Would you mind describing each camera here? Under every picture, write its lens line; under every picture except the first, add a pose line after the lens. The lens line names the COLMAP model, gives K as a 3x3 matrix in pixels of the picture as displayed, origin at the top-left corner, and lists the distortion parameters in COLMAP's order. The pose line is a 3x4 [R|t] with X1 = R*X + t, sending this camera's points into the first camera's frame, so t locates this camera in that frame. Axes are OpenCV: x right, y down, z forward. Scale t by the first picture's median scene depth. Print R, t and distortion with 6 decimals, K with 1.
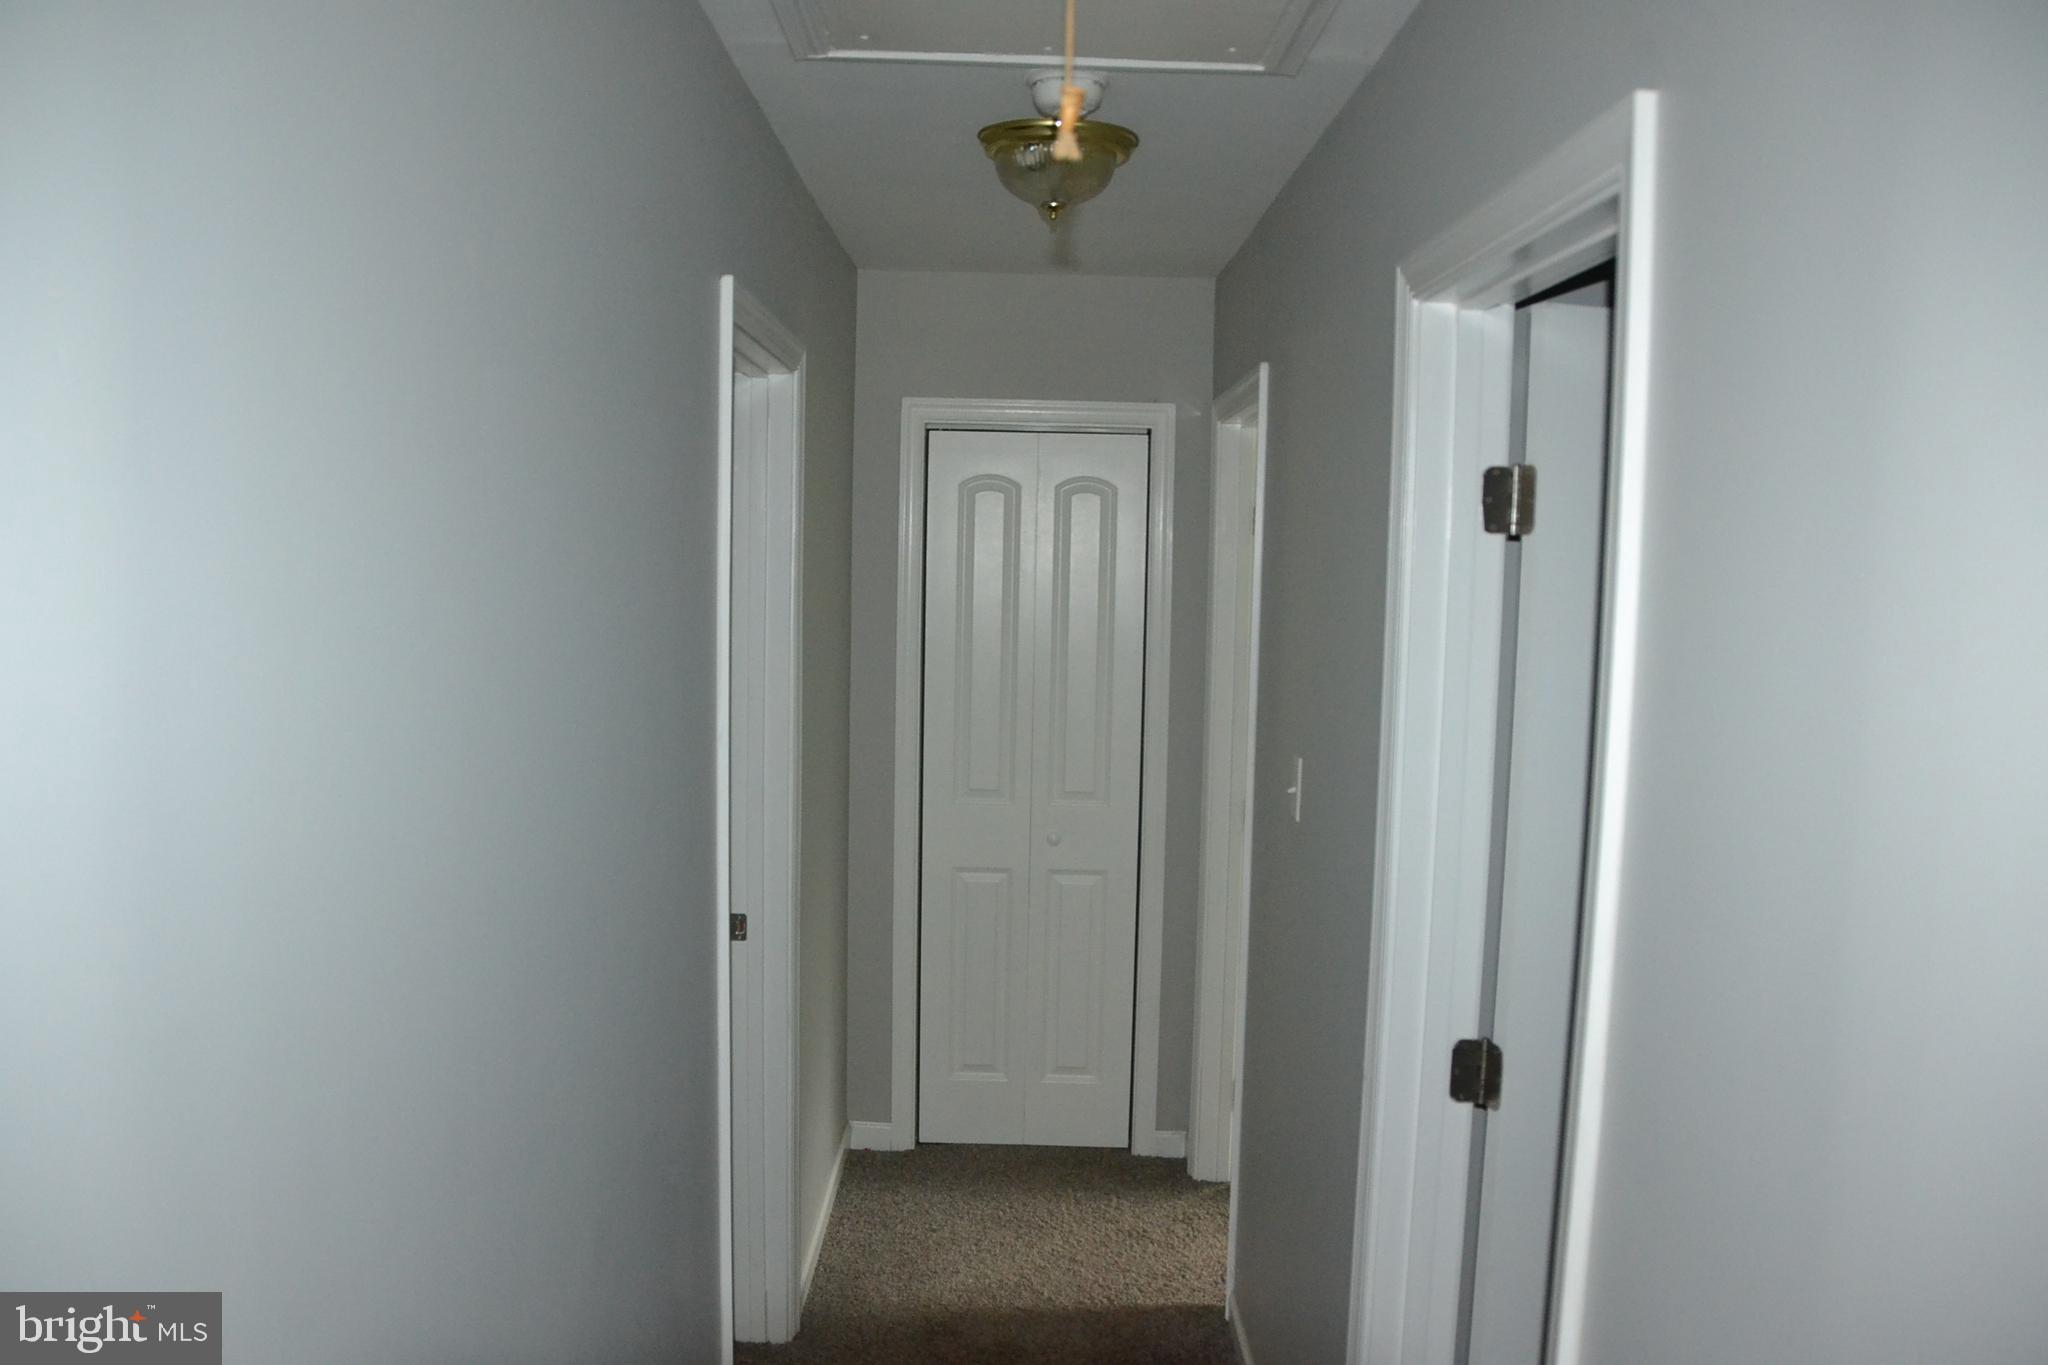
lens RADIAL K [[1638.8, 0, 1018.9], [0, 1638.8, 691.1], [0, 0, 1]] dist [-0.158235, 0.124149]
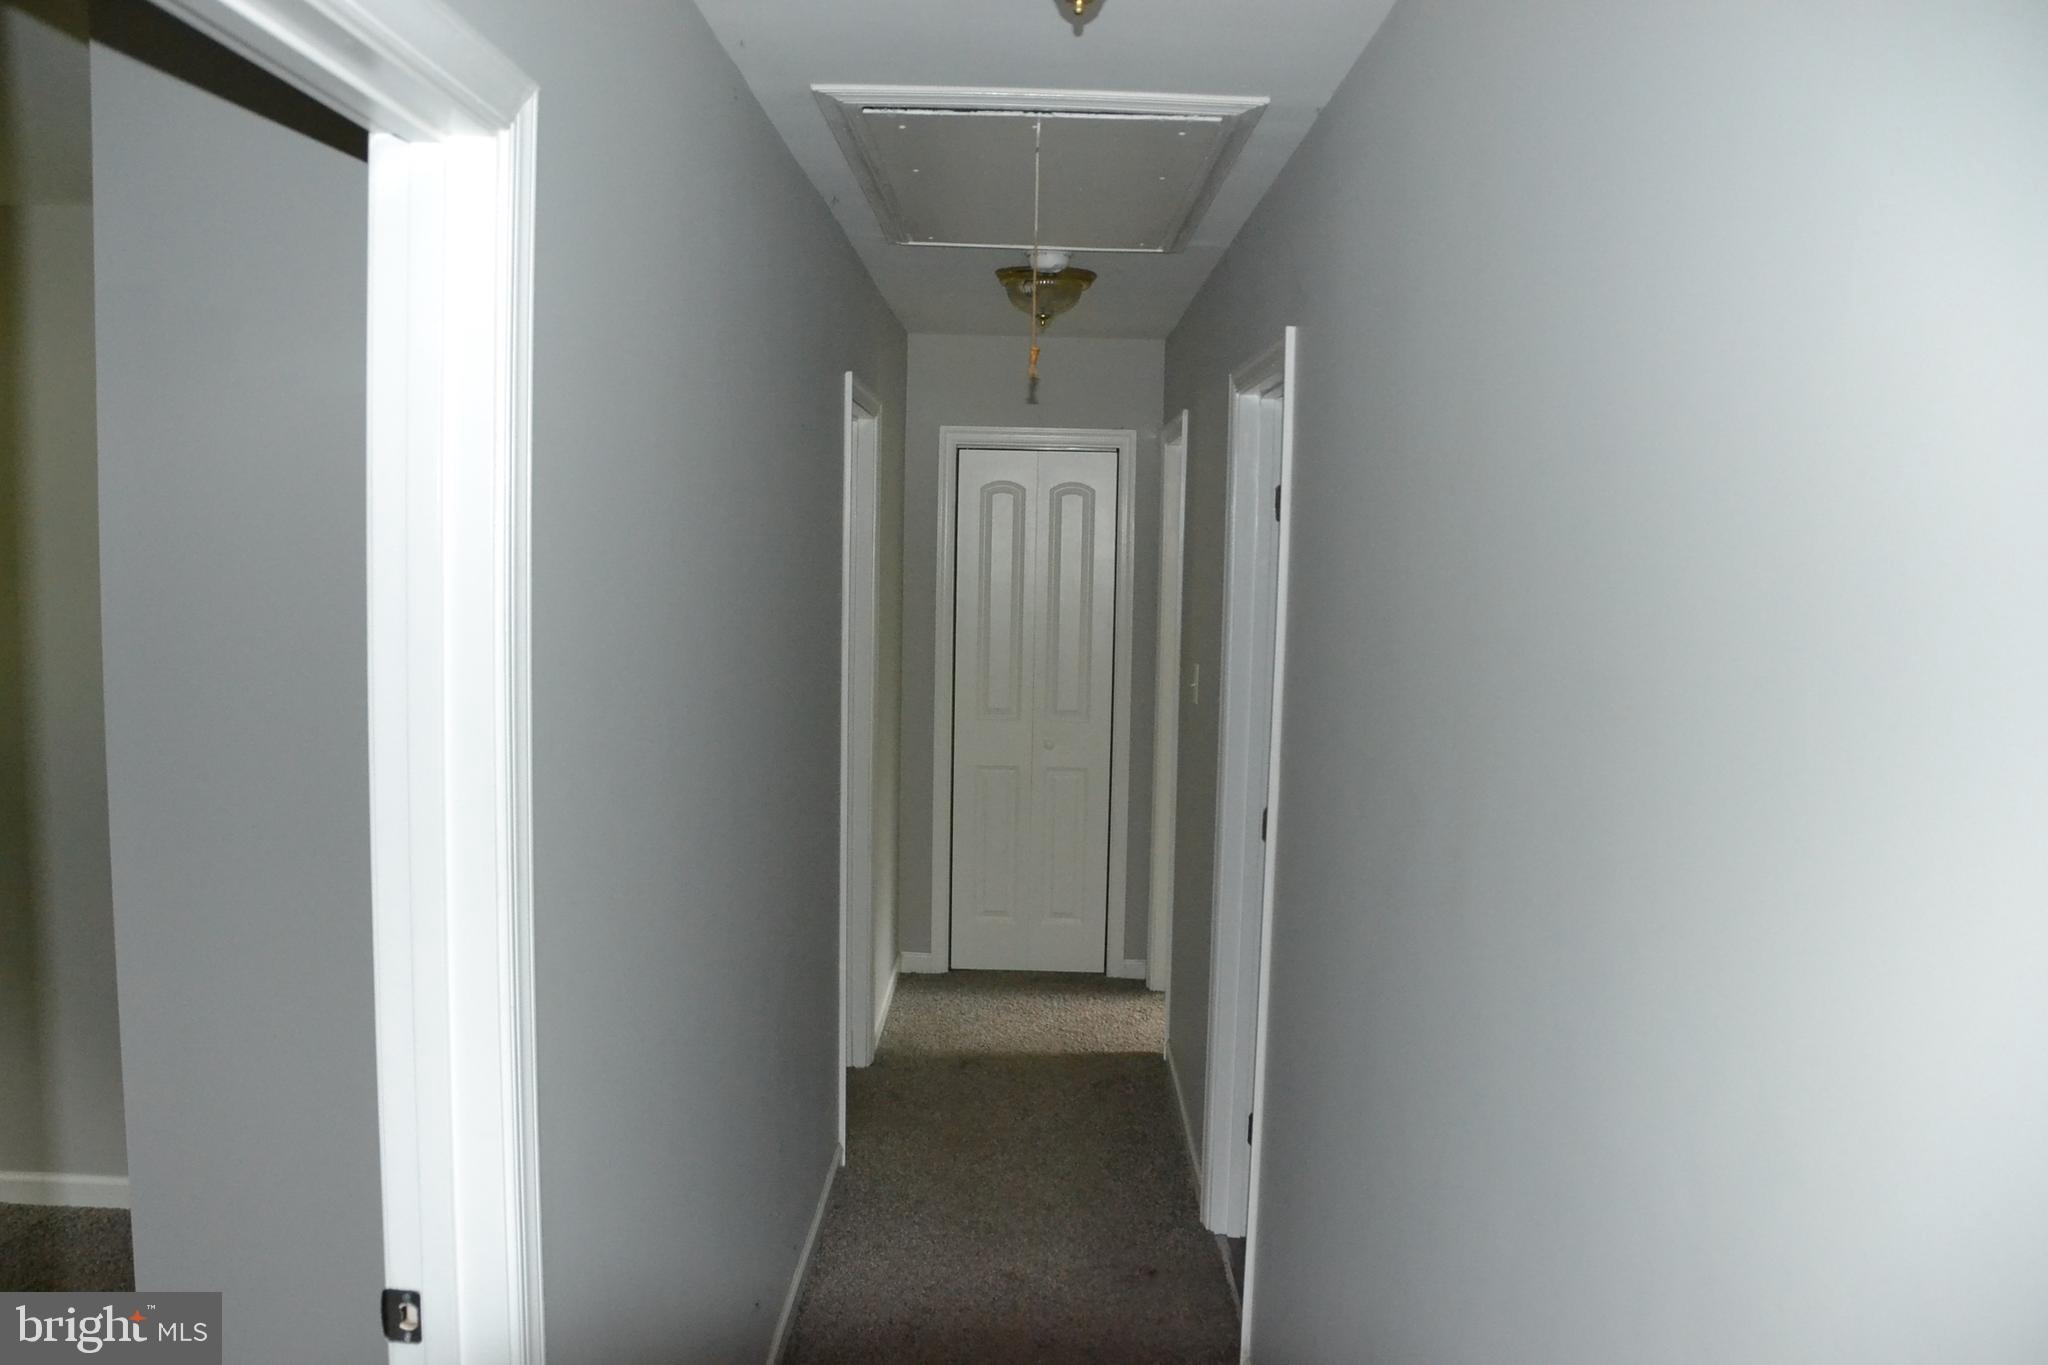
lens RADIAL K [[1638.8, 0, 1018.9], [0, 1638.8, 691.1], [0, 0, 1]] dist [-0.158235, 0.124149]
pose [[0.999969, 0.000061, -0.007837, 0.006879], [-0.000026, 0.999990, 0.004511, 0.040231], [0.007837, -0.004511, 0.999959, -0.396320]]
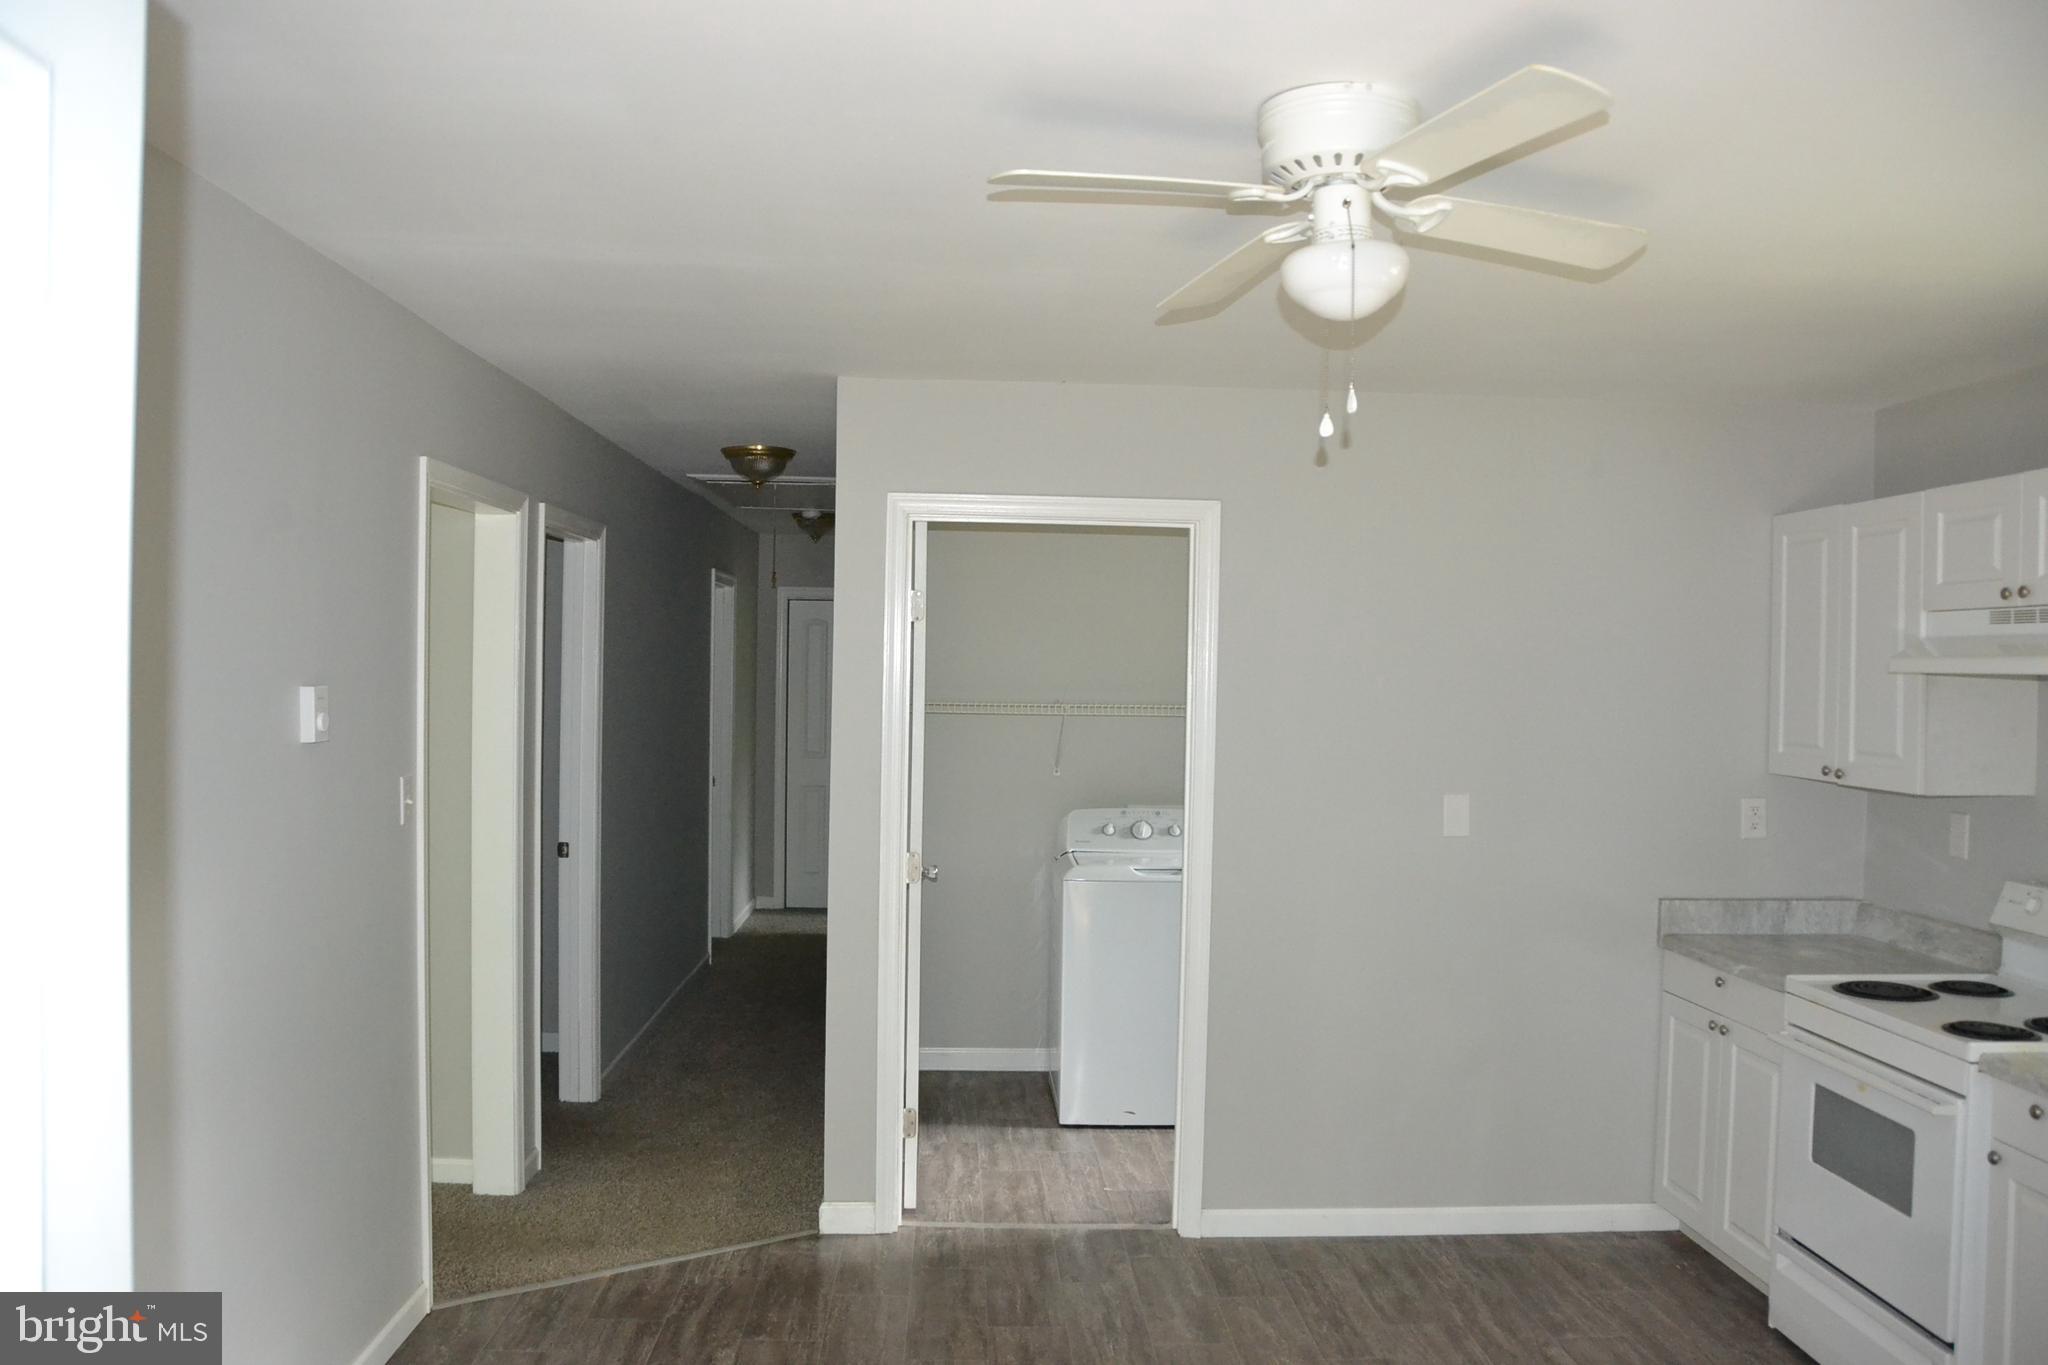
lens RADIAL K [[1638.8, 0, 1018.9], [0, 1638.8, 691.1], [0, 0, 1]] dist [-0.158235, 0.124149]
pose [[0.999311, -0.007879, 0.036278, 0.197746], [0.010547, 0.997207, -0.073933, 0.155245], [-0.035595, 0.074265, 0.996603, -1.416028]]
